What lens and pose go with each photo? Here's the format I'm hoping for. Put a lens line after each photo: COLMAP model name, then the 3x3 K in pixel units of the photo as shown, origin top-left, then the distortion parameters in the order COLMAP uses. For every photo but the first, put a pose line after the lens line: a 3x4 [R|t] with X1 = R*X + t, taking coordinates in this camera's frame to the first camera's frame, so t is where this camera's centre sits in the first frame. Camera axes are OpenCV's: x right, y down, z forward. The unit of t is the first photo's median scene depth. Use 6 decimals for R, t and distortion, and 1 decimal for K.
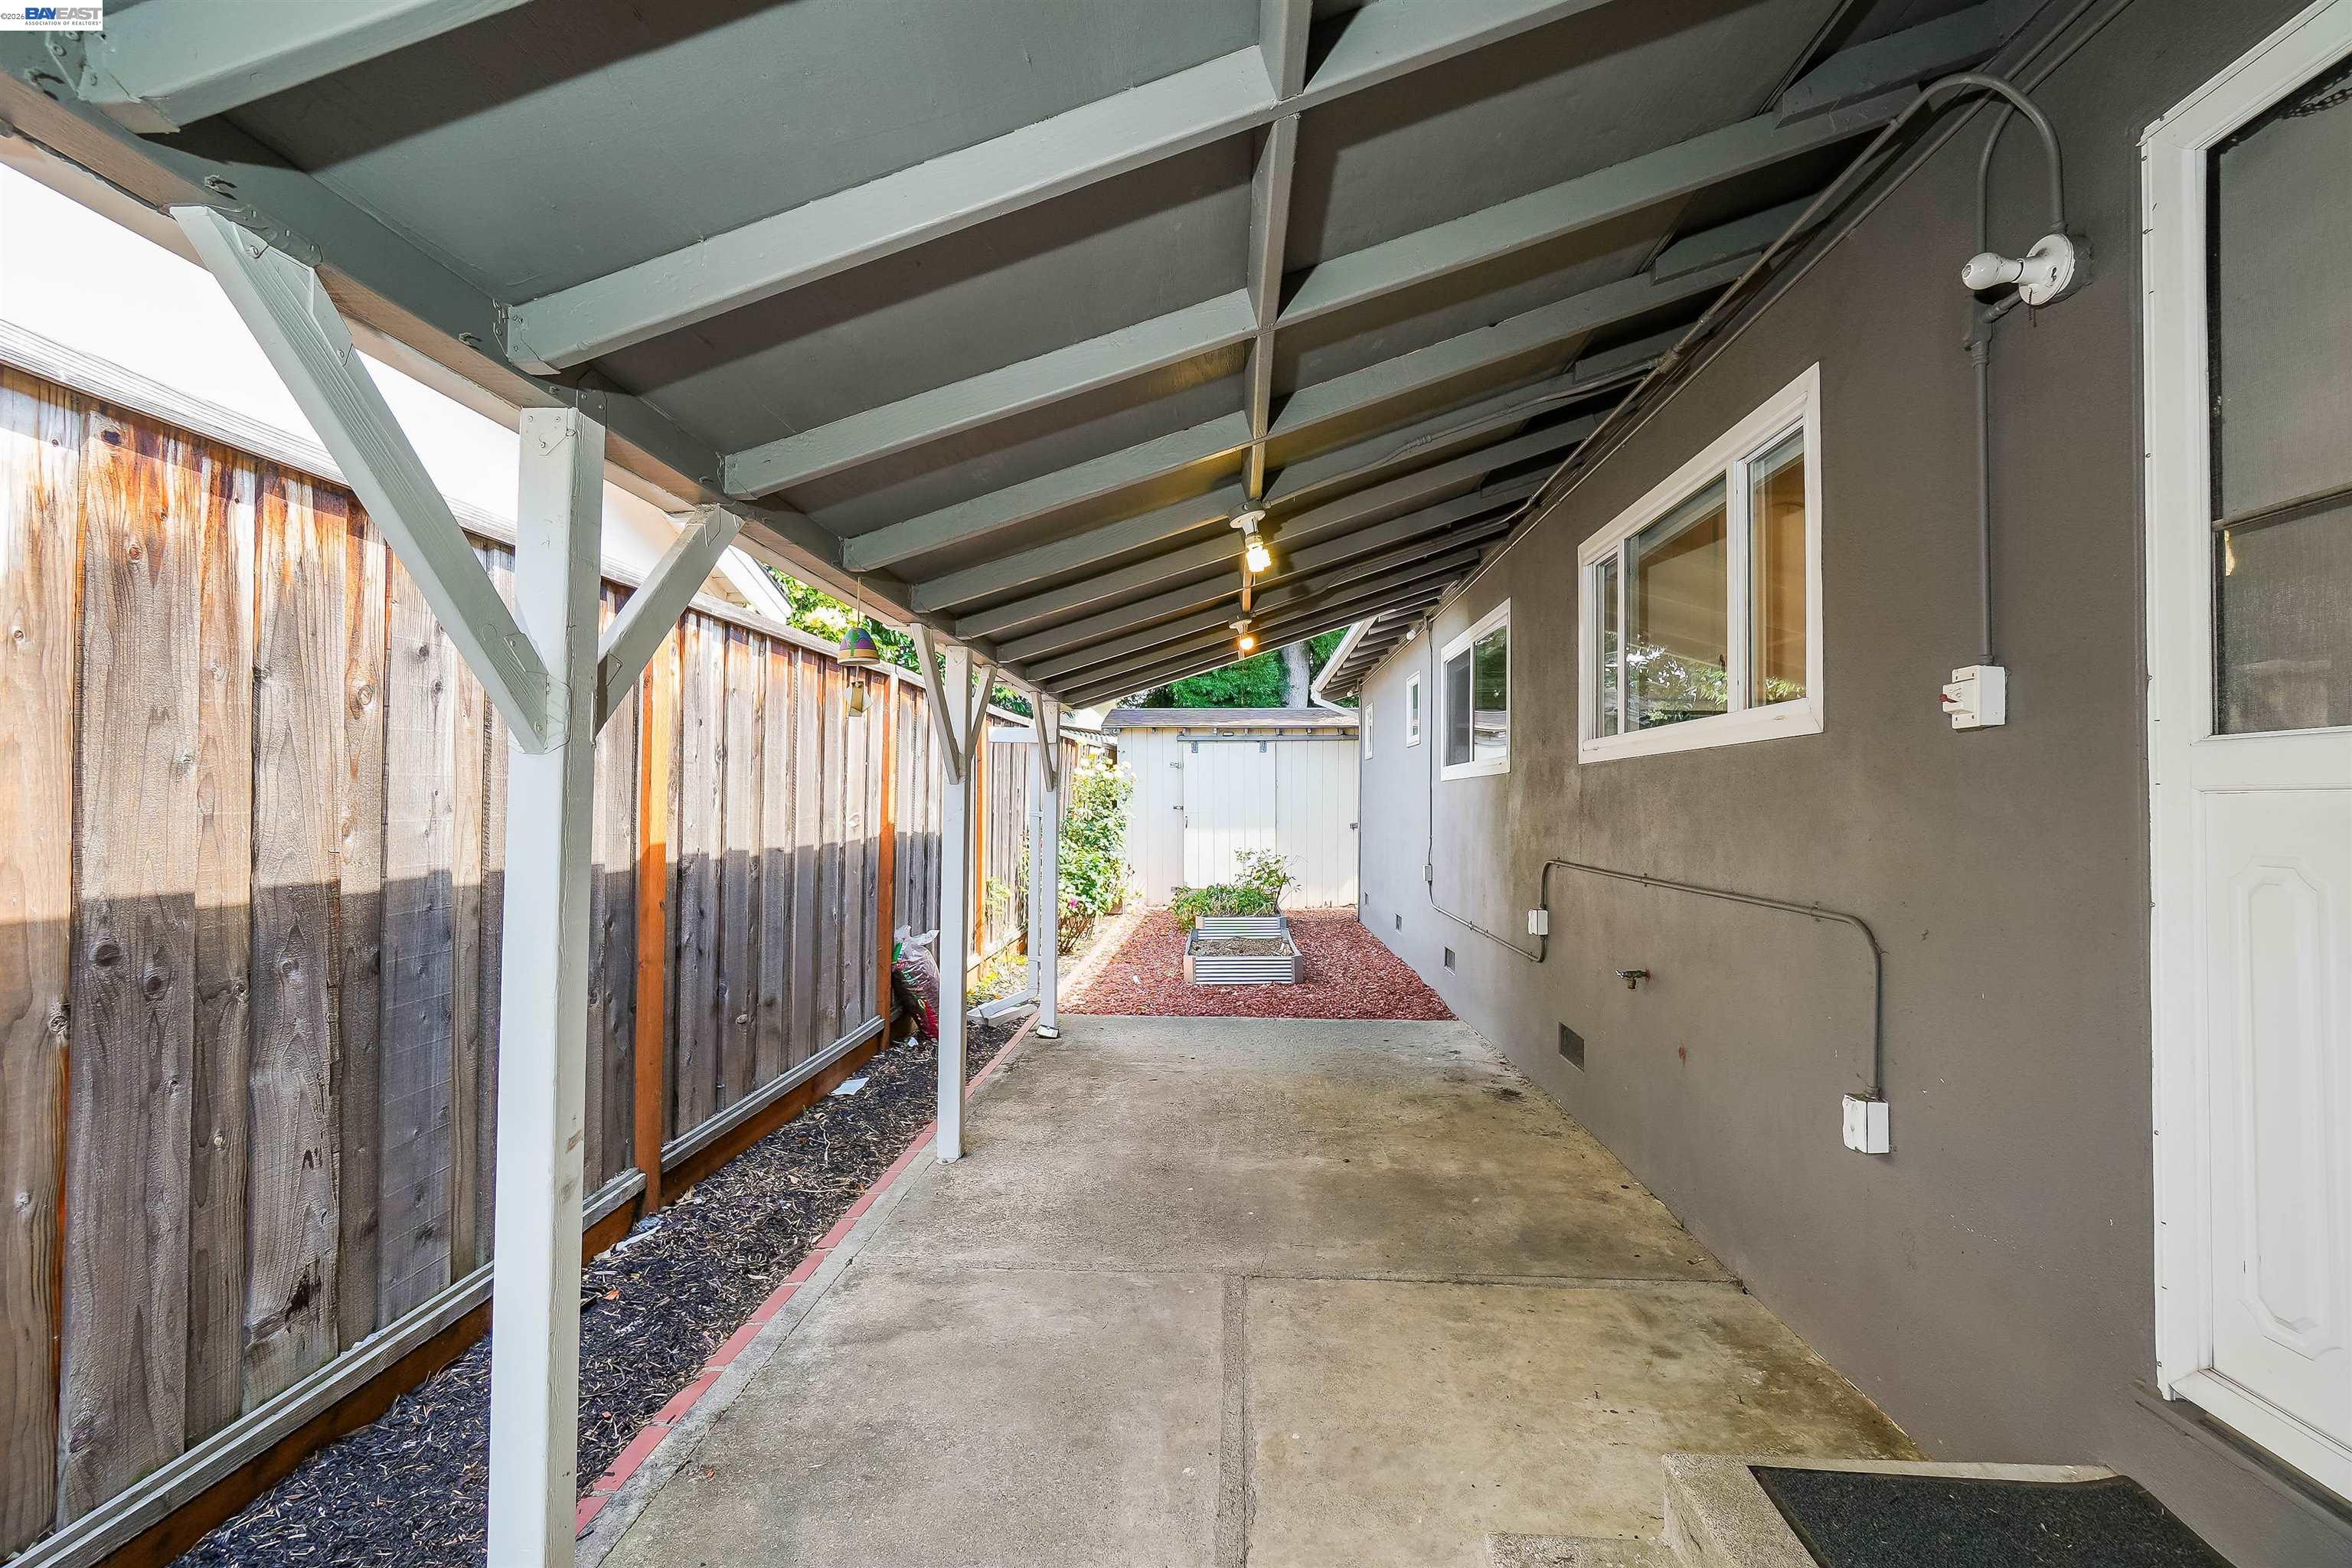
lens RADIAL K [[1019.2, 0, 1154.2], [0, 1019.2, 781.2], [0, 0, 1]] dist [-0.007817, 0.003893]
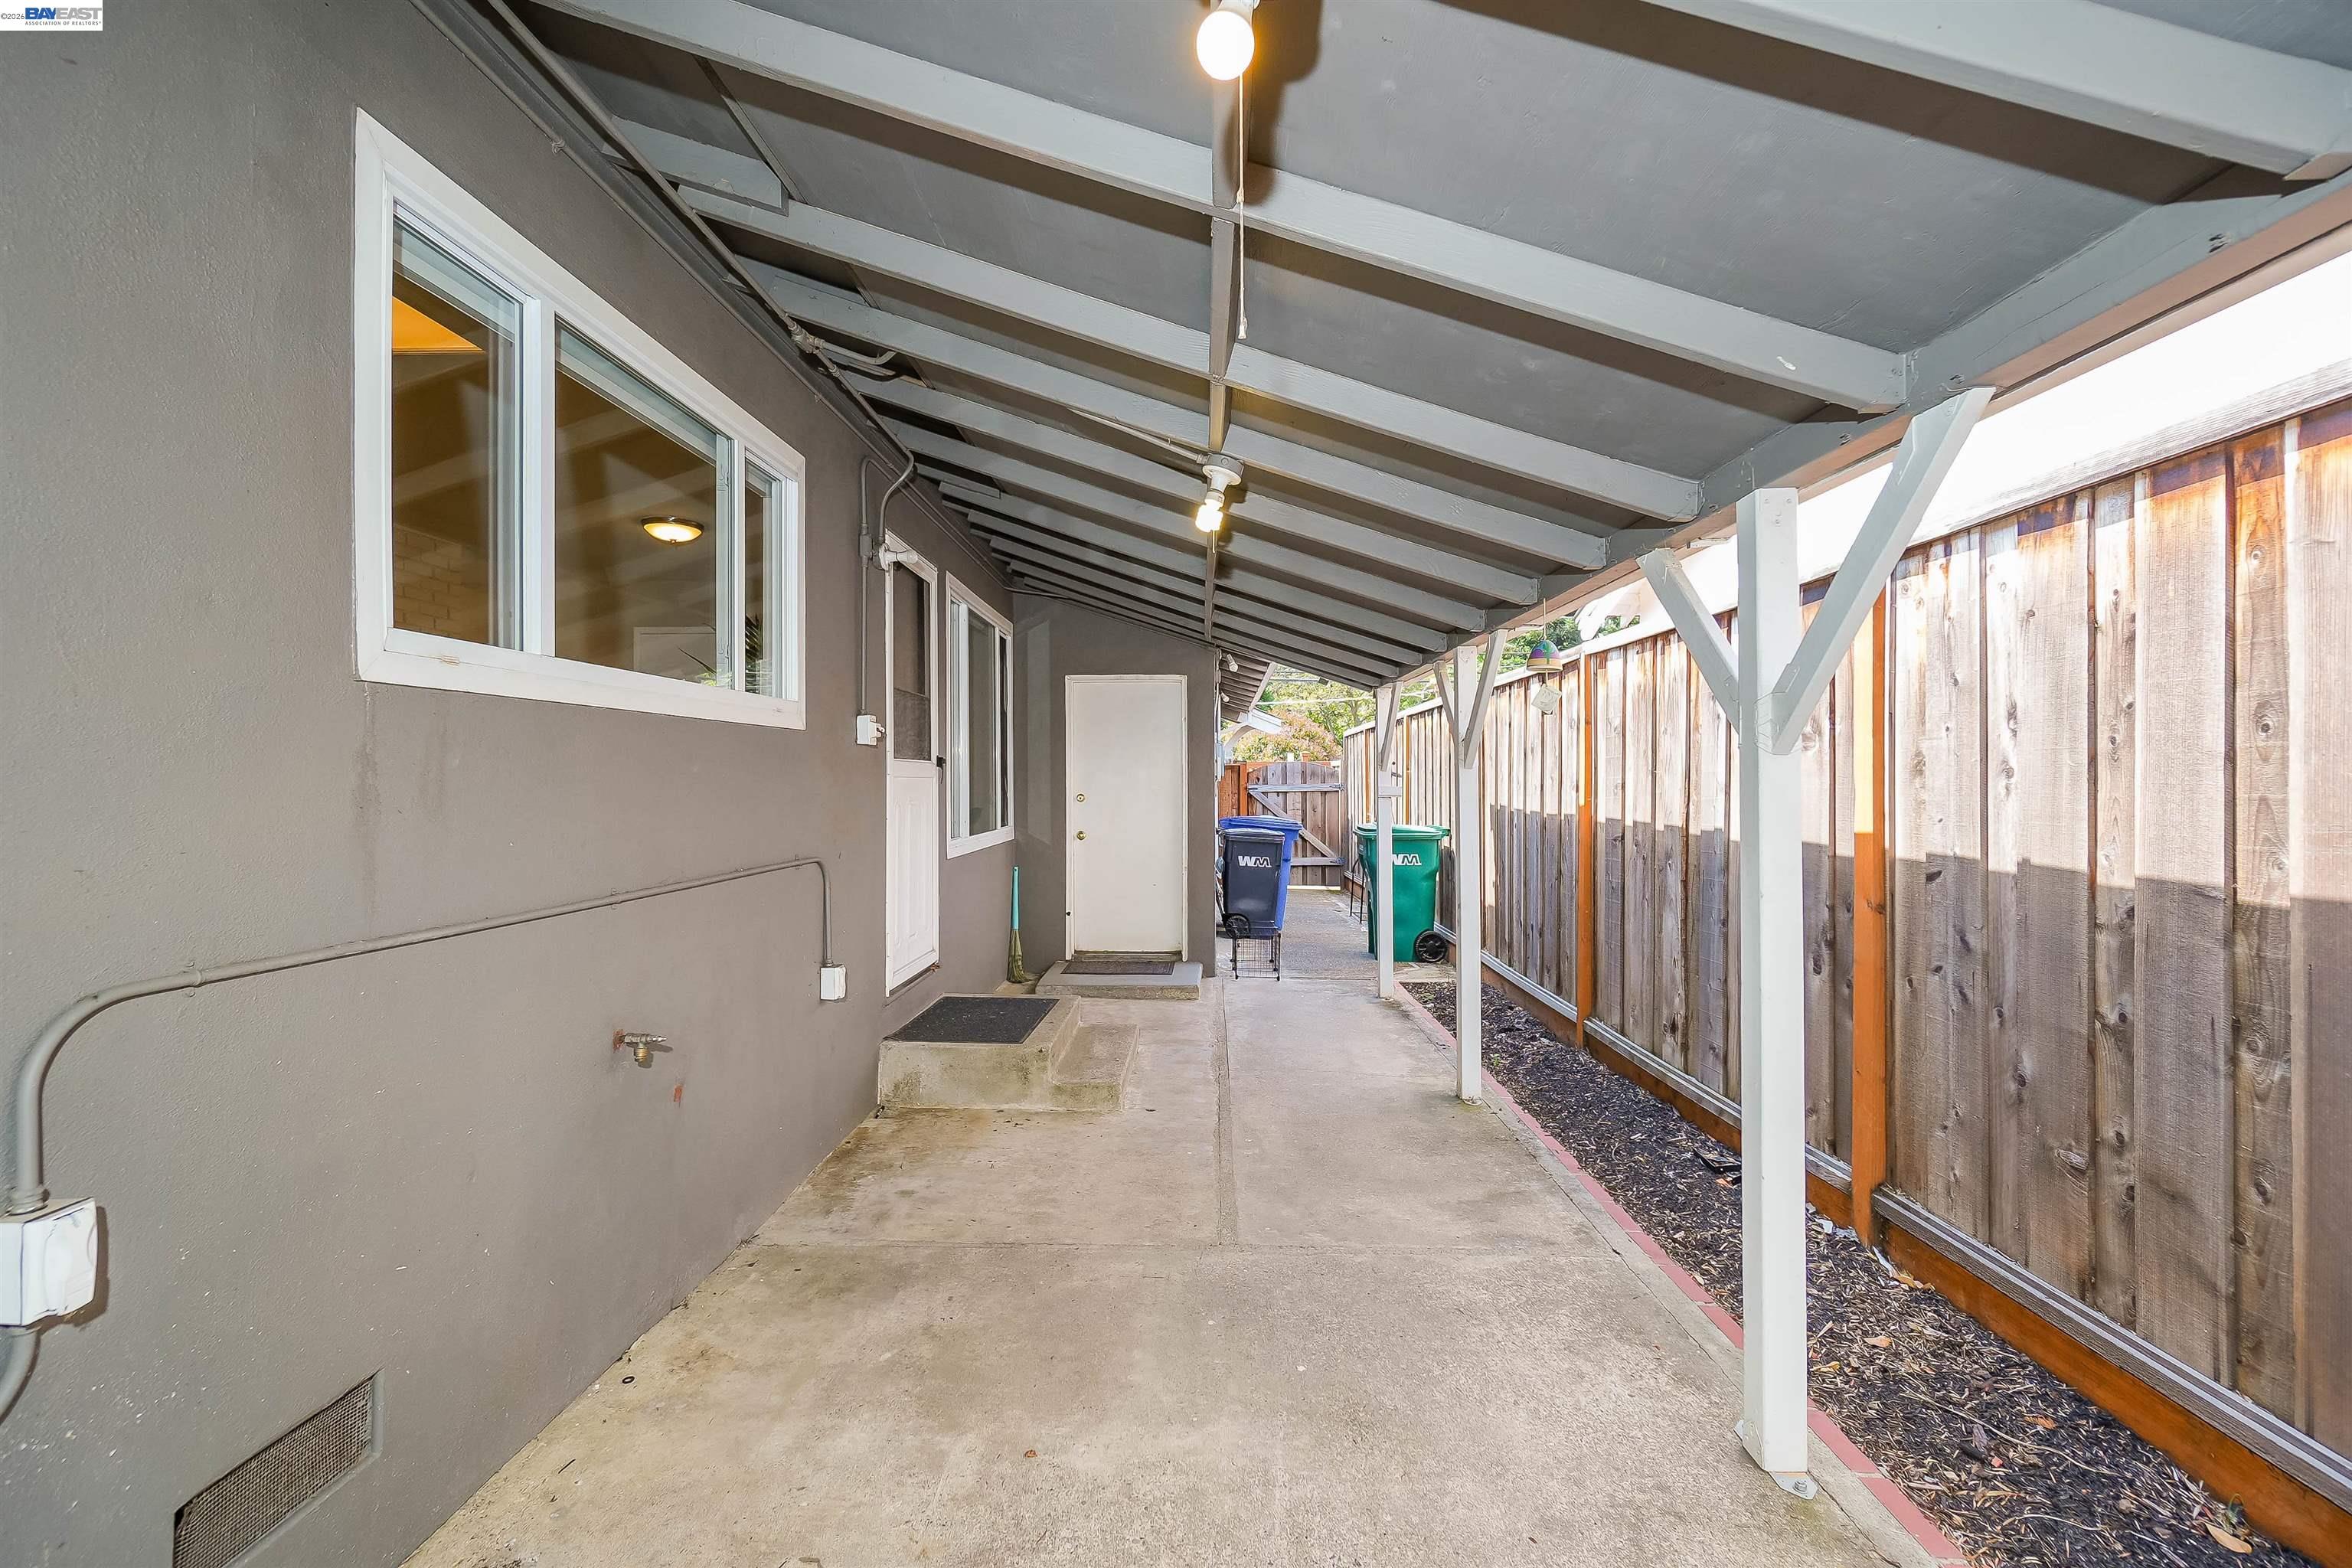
lens RADIAL K [[1019.2, 0, 1177.1], [0, 1019.2, 783.7], [0, 0, 1]] dist [-0.007817, 0.003893]
pose [[-0.998849, -0.005784, -0.047608, 0.153228], [-0.004864, 0.999800, -0.019423, 0.033362], [0.047710, -0.019169, -0.998677, 1.706997]]
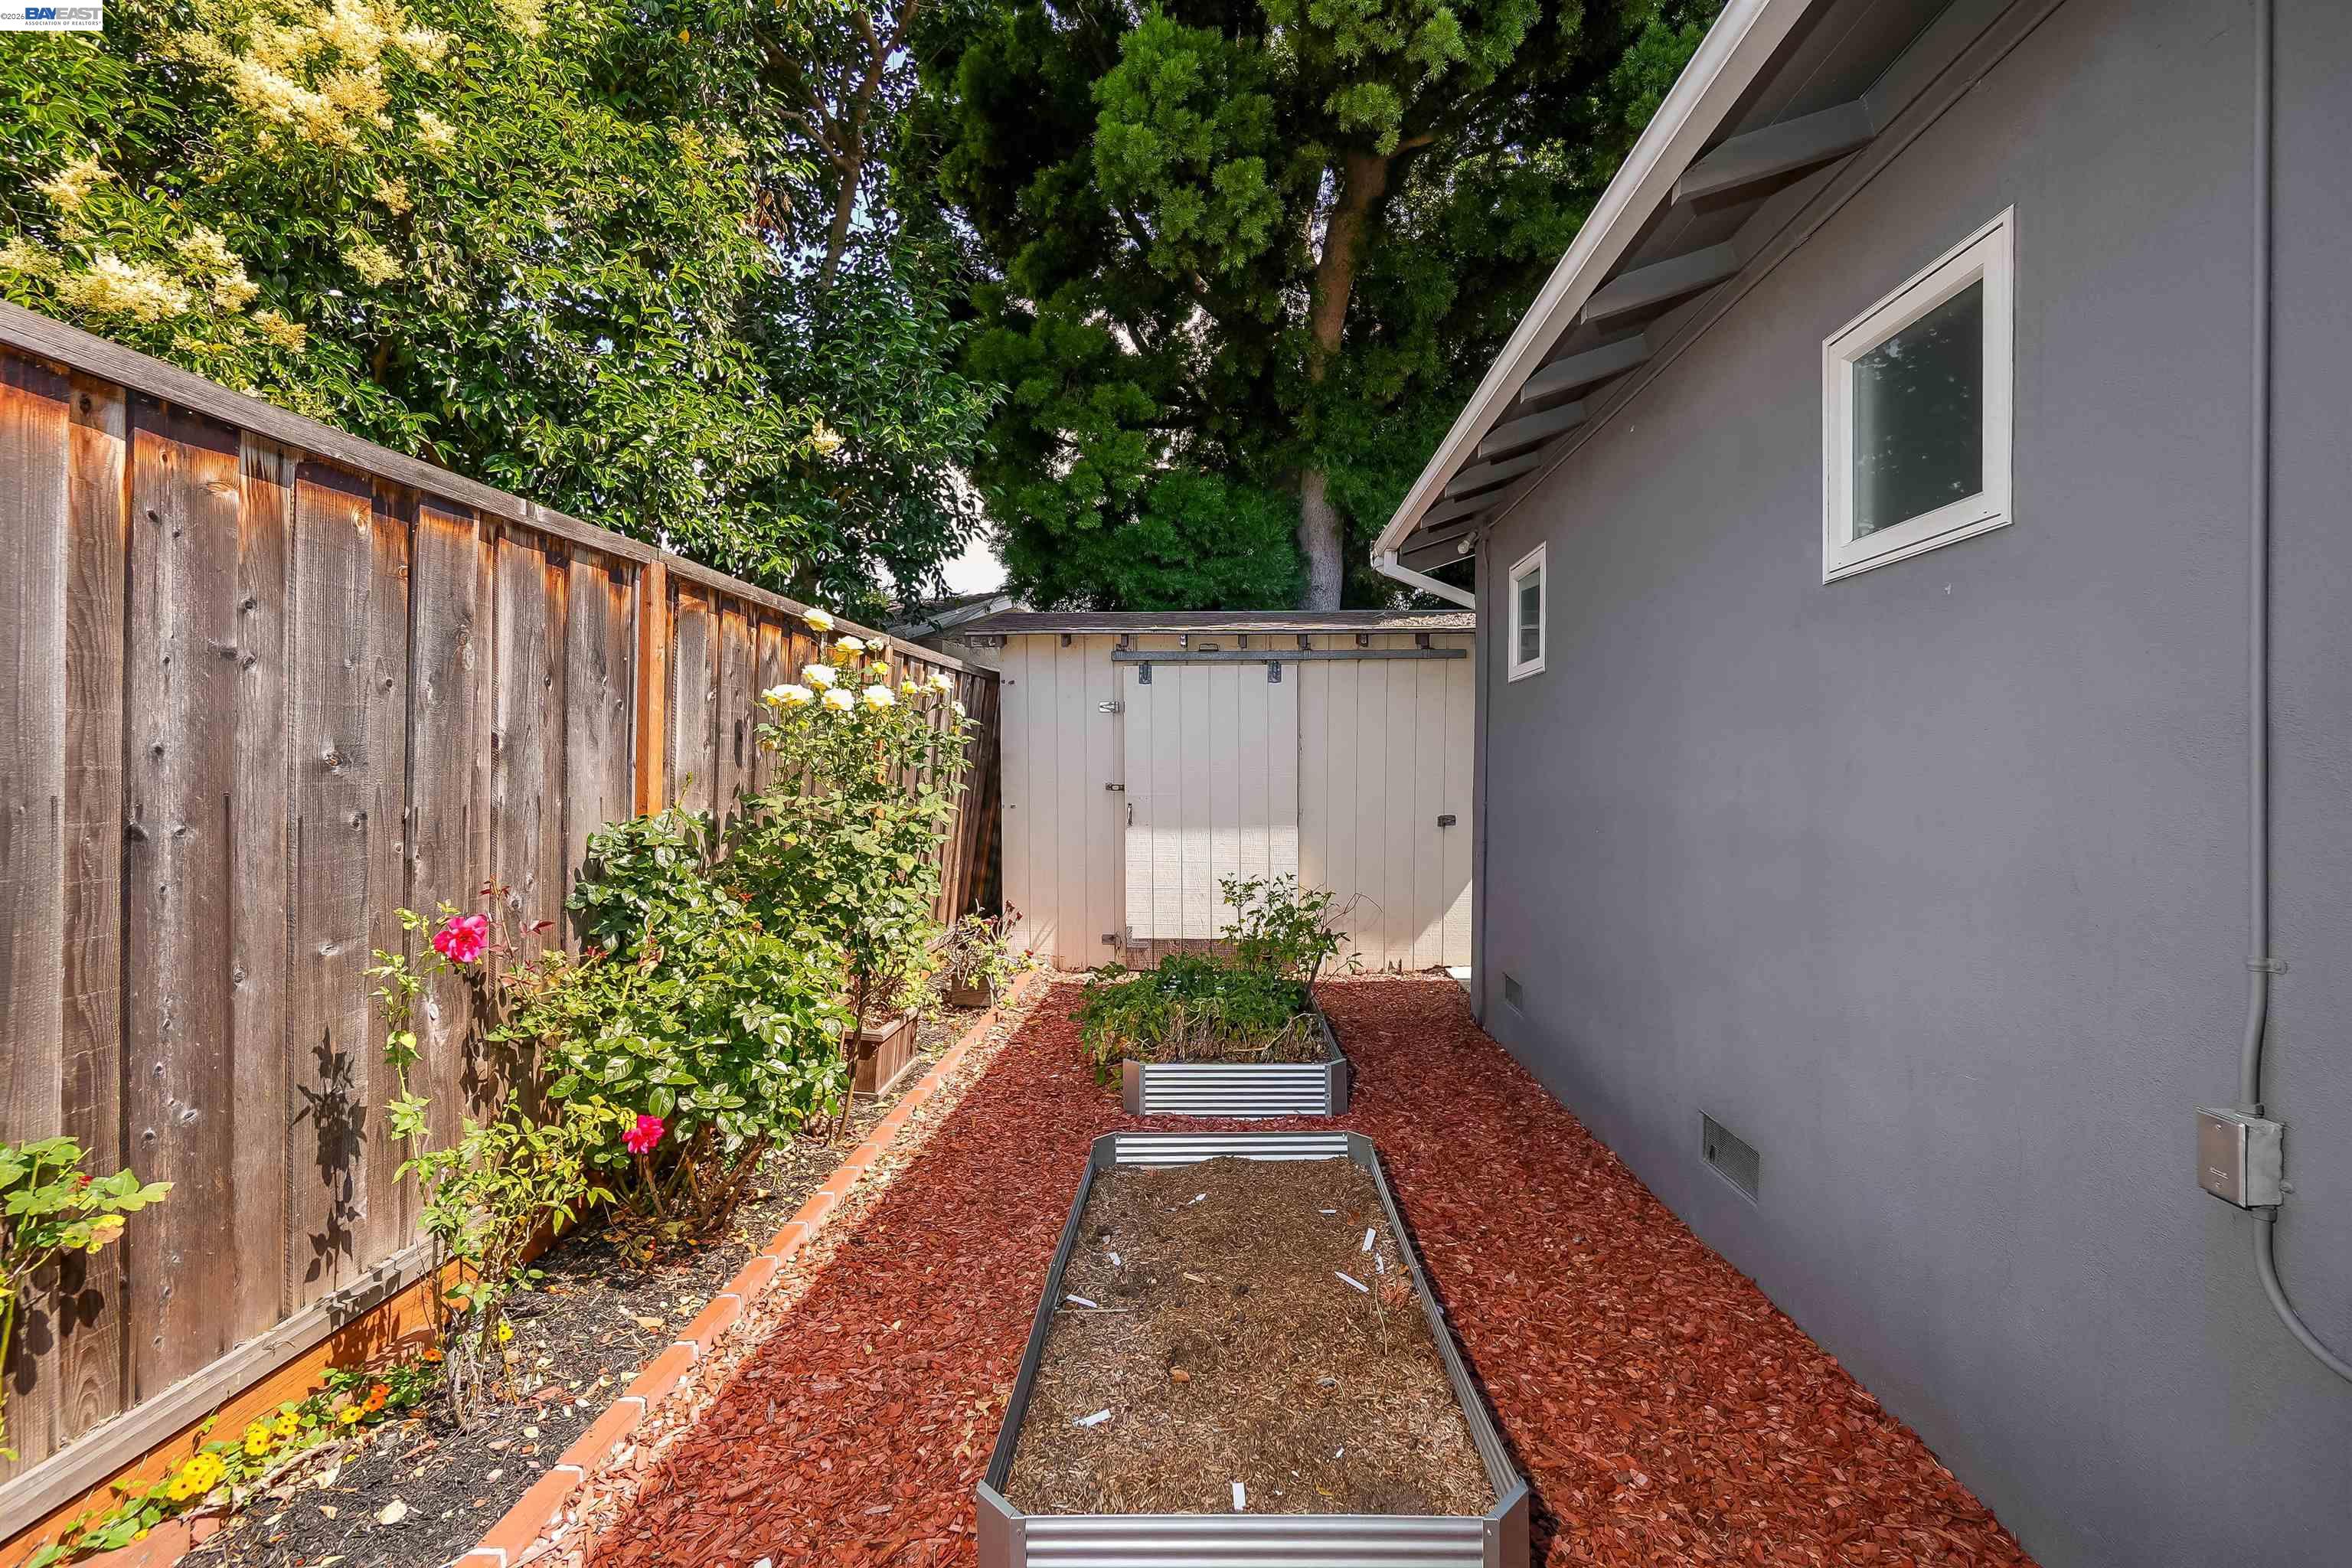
lens RADIAL K [[1019.2, 0, 1181.2], [0, 1019.2, 775.1], [0, 0, 1]] dist [-0.007817, 0.003893]
pose [[0.999248, -0.002139, 0.038720, 0.059299], [0.001439, 0.999835, 0.018114, 0.015656], [-0.038752, -0.018045, 0.999086, 0.735458]]
